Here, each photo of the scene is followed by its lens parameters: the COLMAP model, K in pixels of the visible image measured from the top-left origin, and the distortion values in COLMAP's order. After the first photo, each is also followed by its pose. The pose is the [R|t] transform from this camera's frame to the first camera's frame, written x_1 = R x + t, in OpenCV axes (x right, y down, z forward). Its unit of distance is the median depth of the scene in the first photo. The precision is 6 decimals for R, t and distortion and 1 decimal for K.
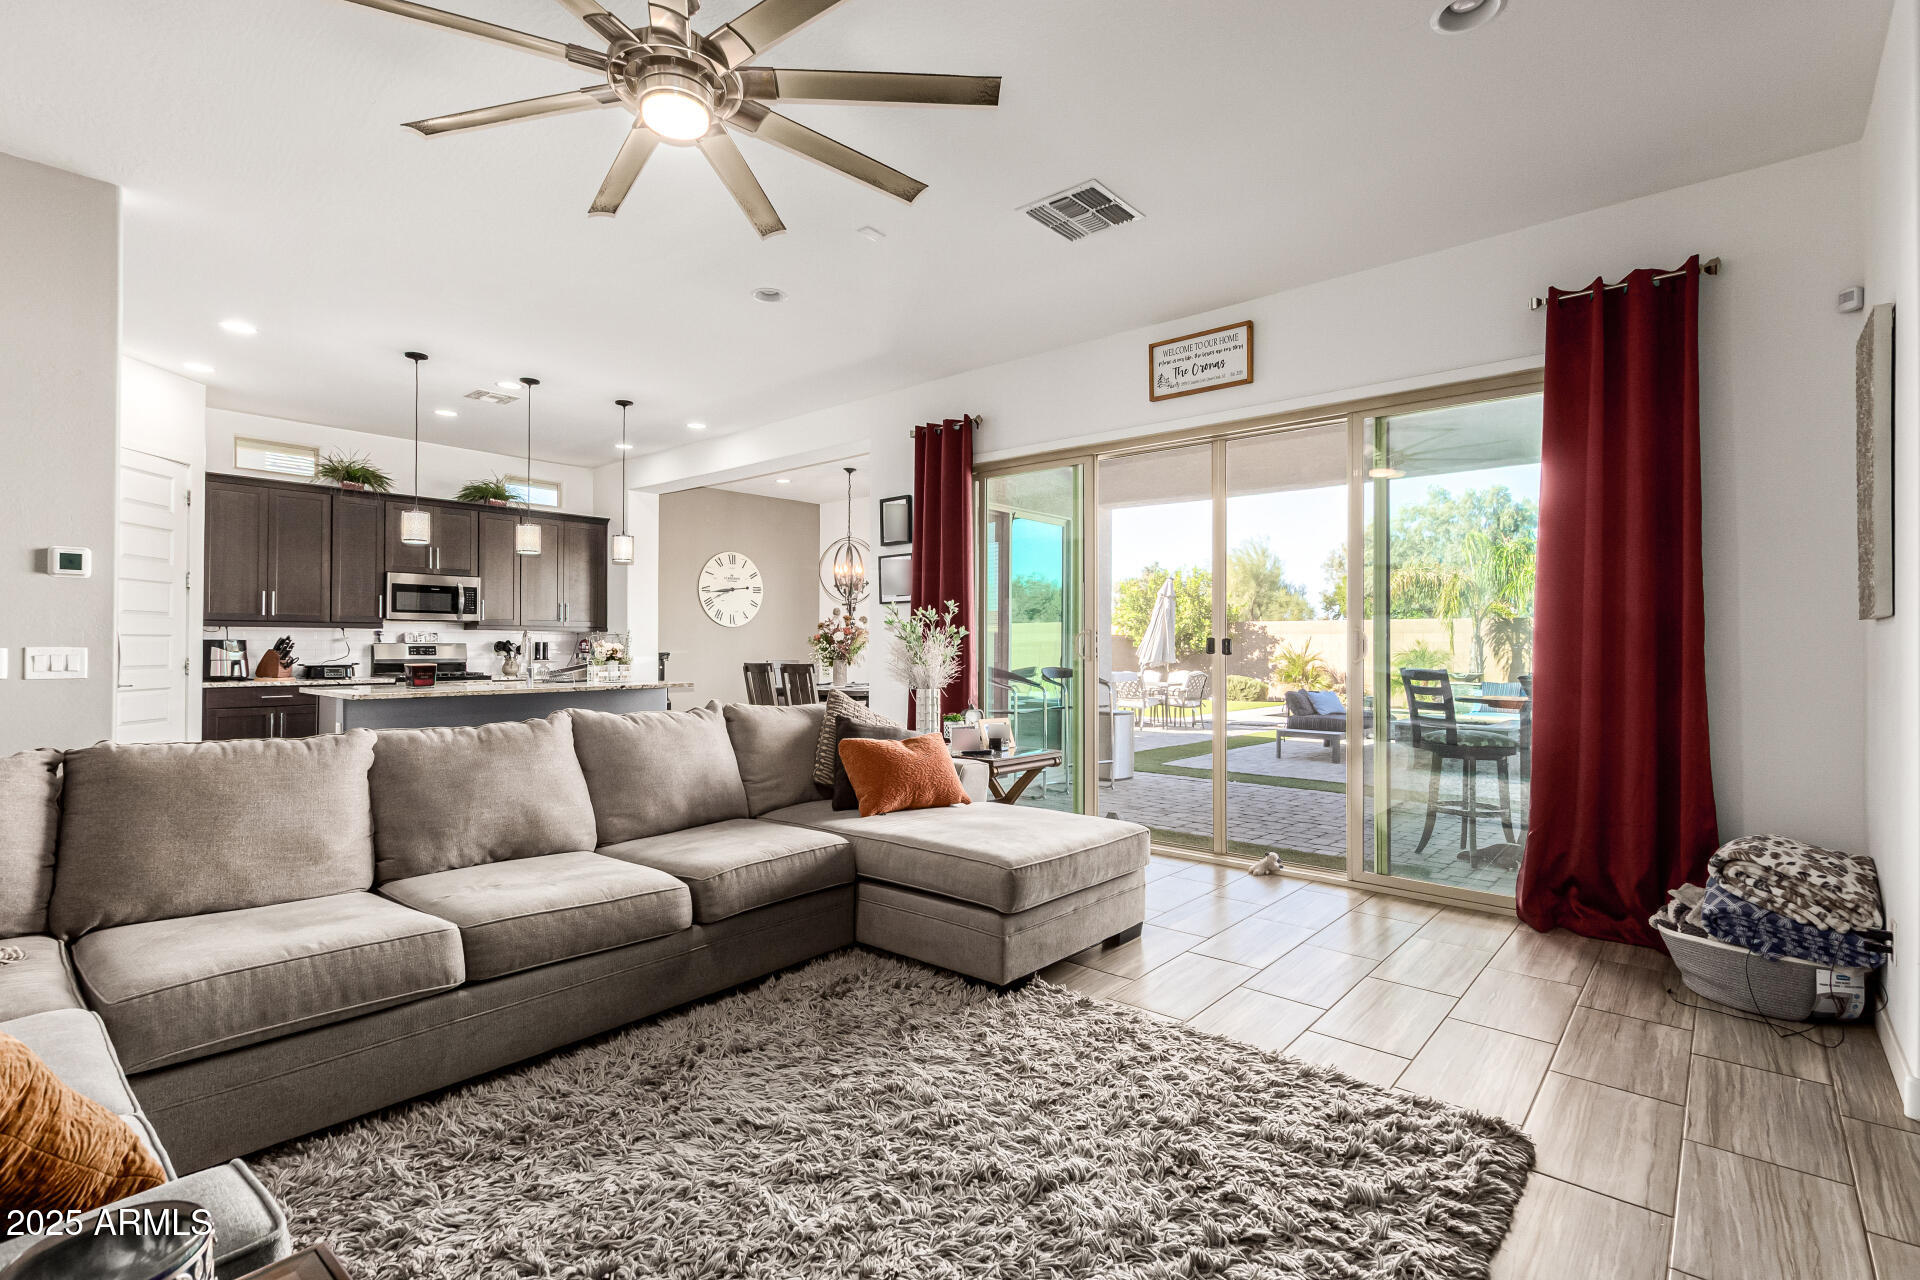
lens RADIAL K [[891.2, 0, 961.5], [0, 891.2, 650.9], [0, 0, 1]] dist [0.002883, -0.000191]
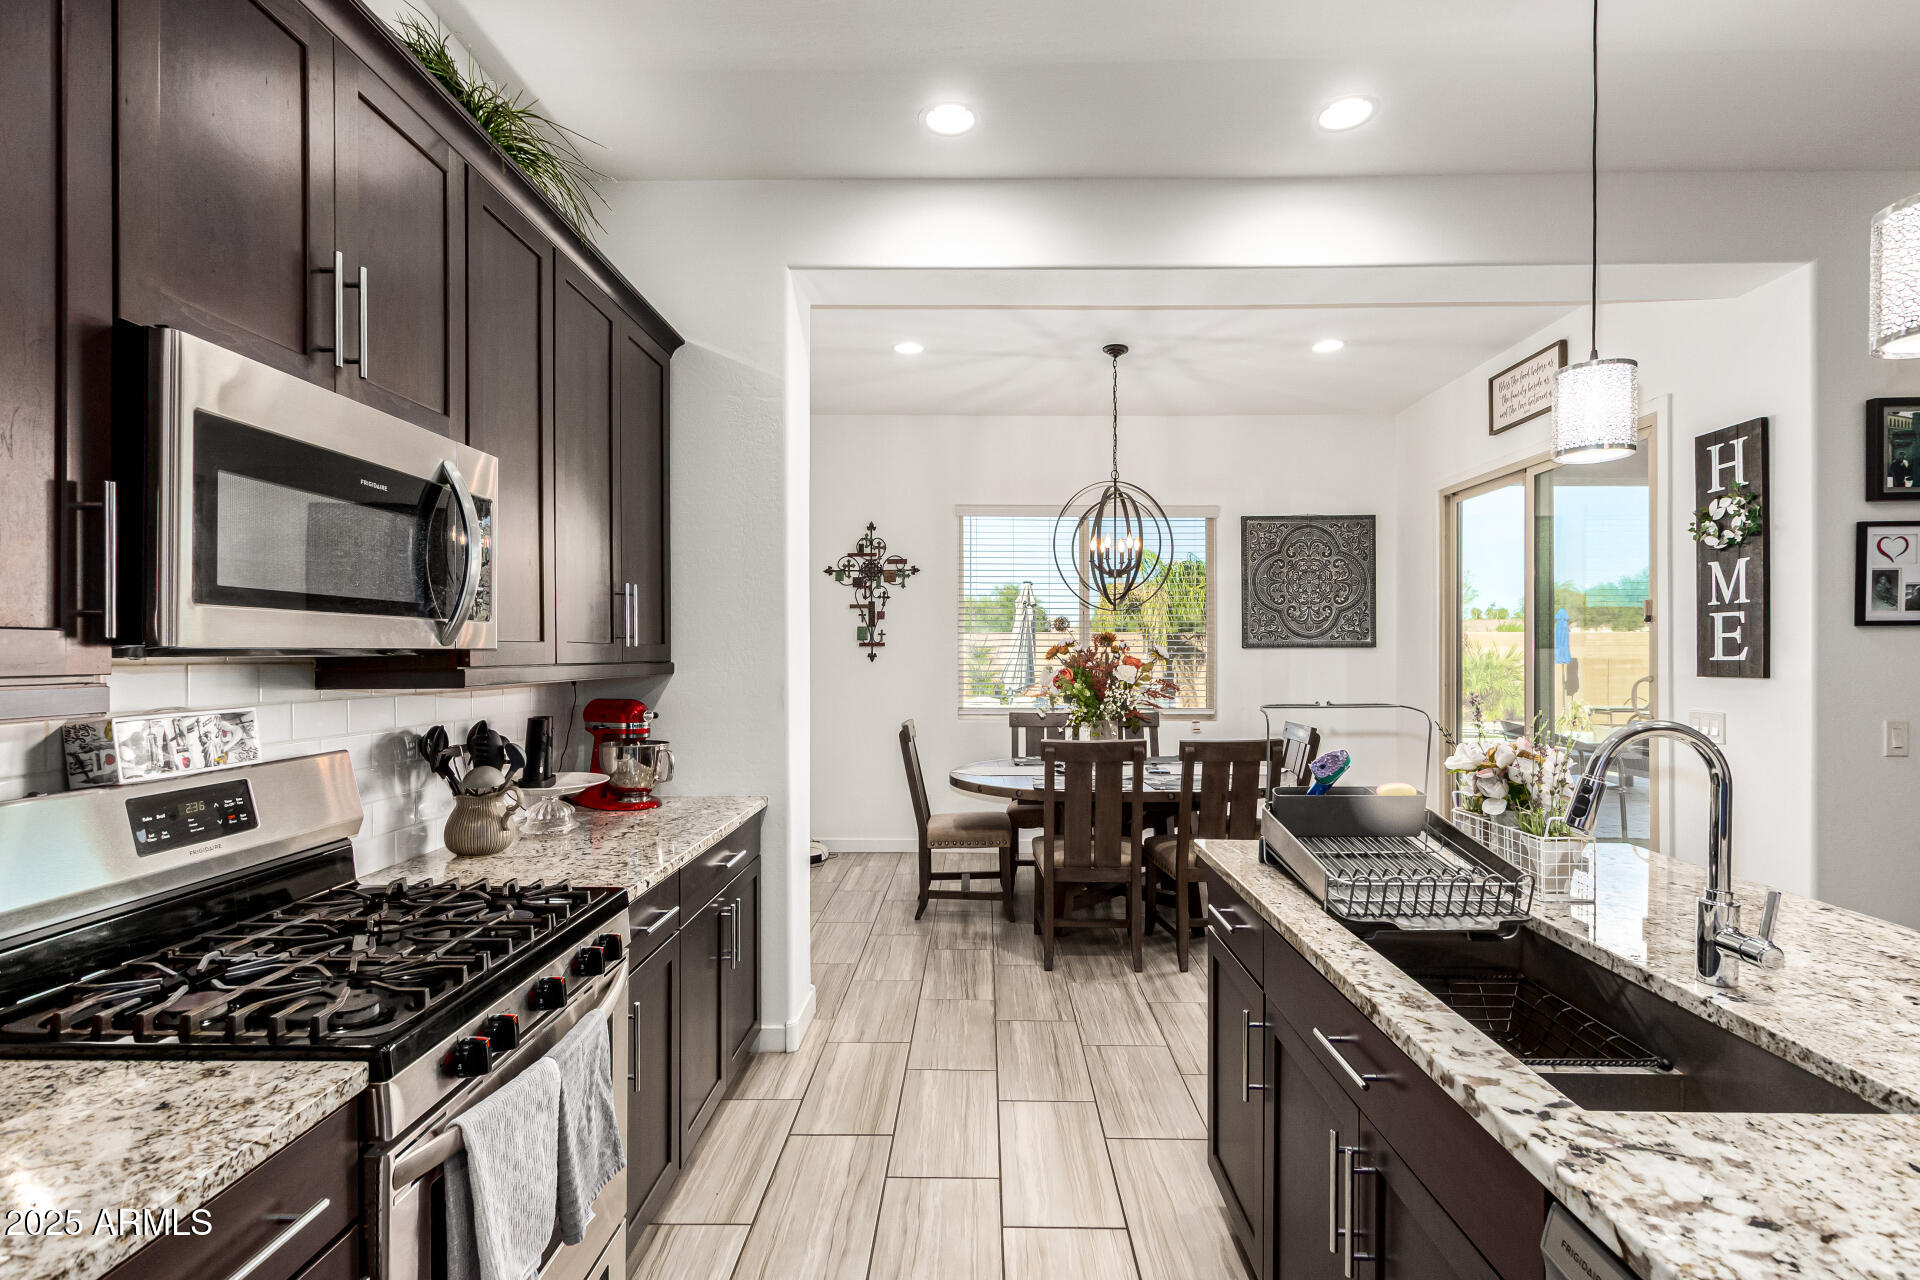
lens RADIAL K [[891.2, 0, 961.5], [0, 891.2, 650.9], [0, 0, 1]] dist [0.002883, -0.000191]
pose [[0.768005, -0.005692, 0.640419, -0.580360], [0.008197, 0.999966, -0.000943, -0.031821], [-0.640392, 0.005974, 0.768025, 0.734705]]
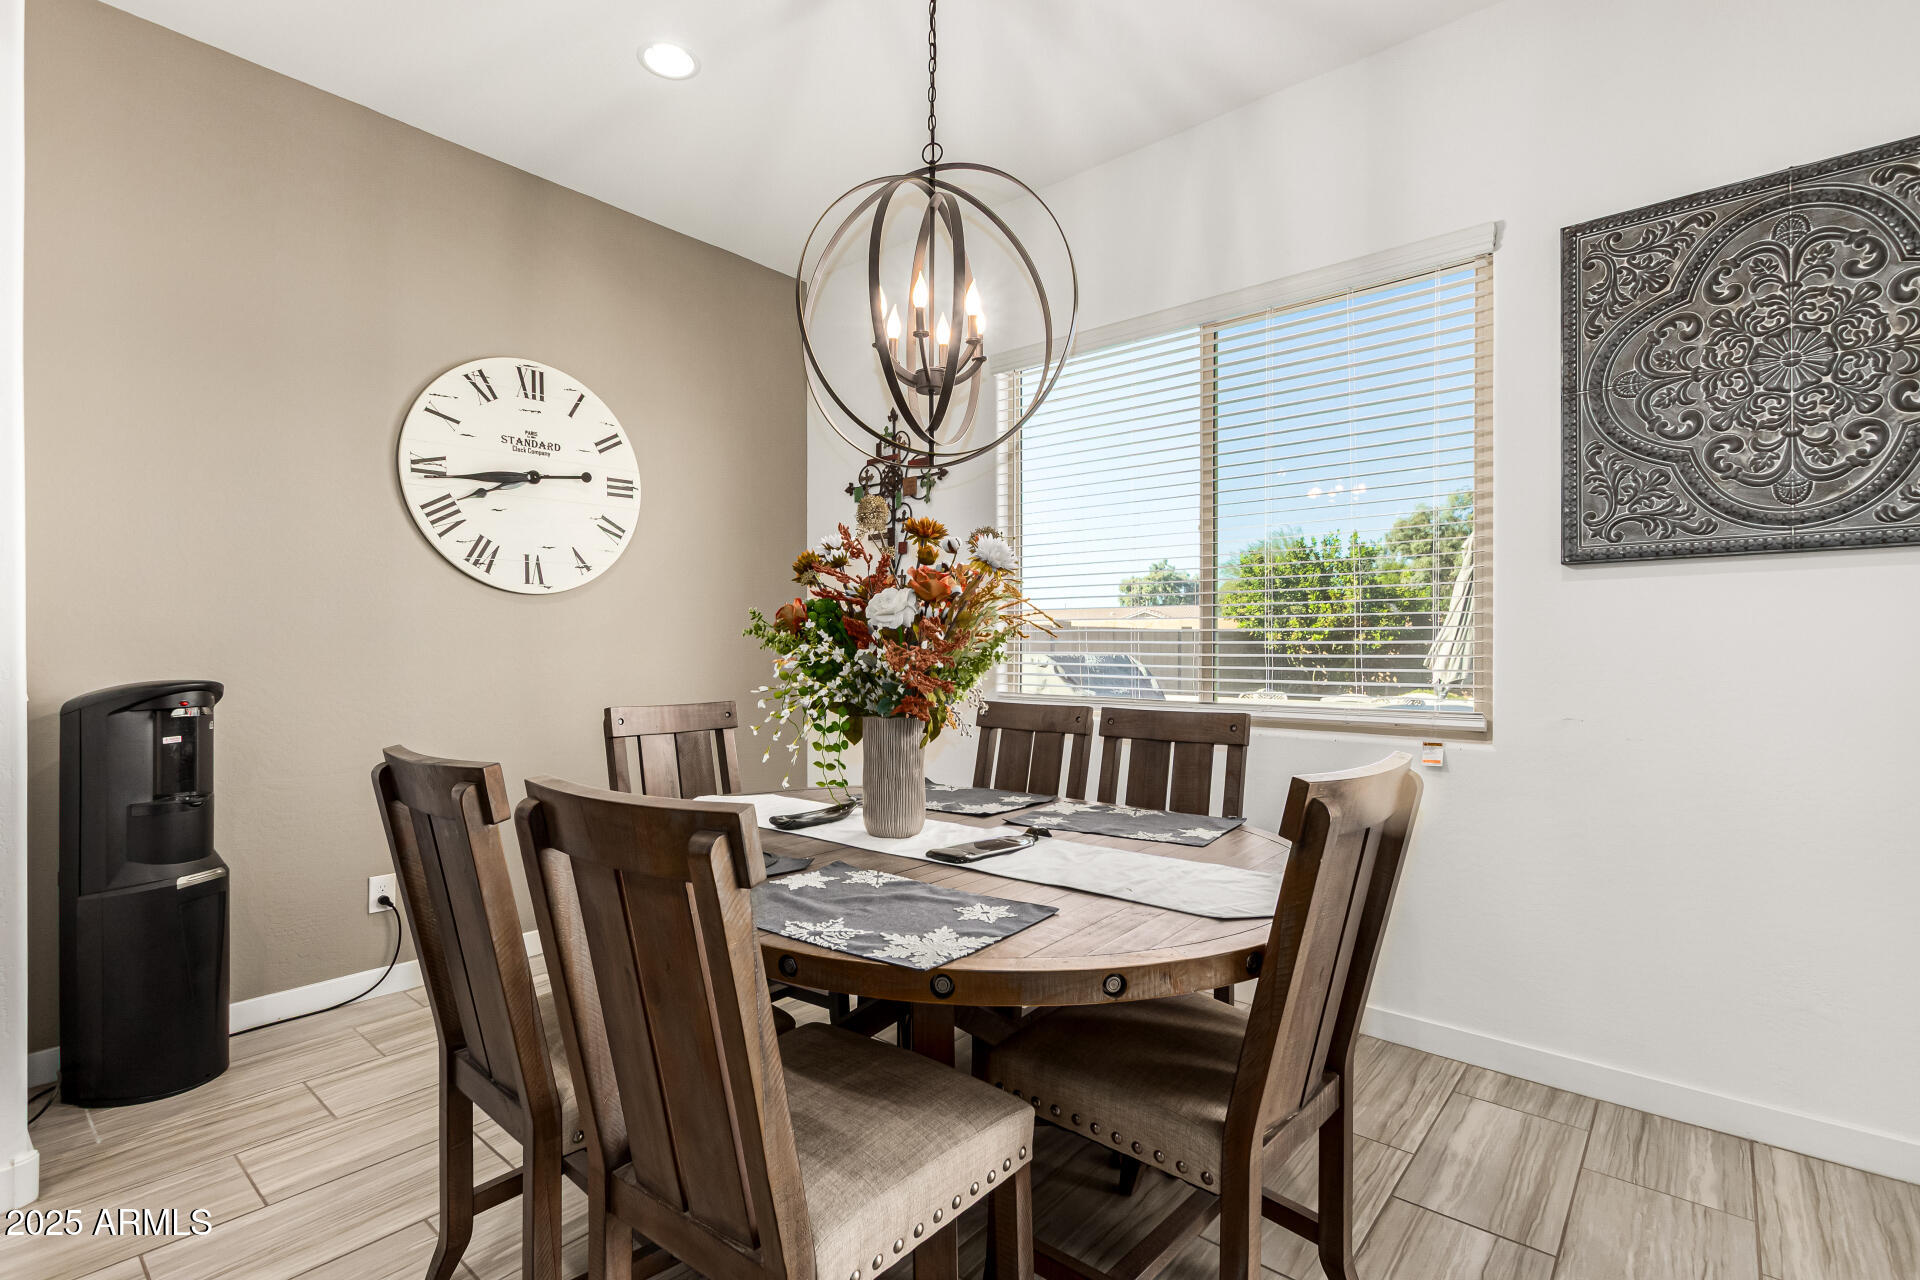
lens RADIAL K [[891.2, 0, 961.5], [0, 891.2, 650.9], [0, 0, 1]] dist [0.002883, -0.000191]
pose [[0.999945, -0.006235, 0.008387, -0.134930], [0.006255, 0.999978, -0.002362, -0.006077], [-0.008372, 0.002415, 0.999962, 0.862167]]
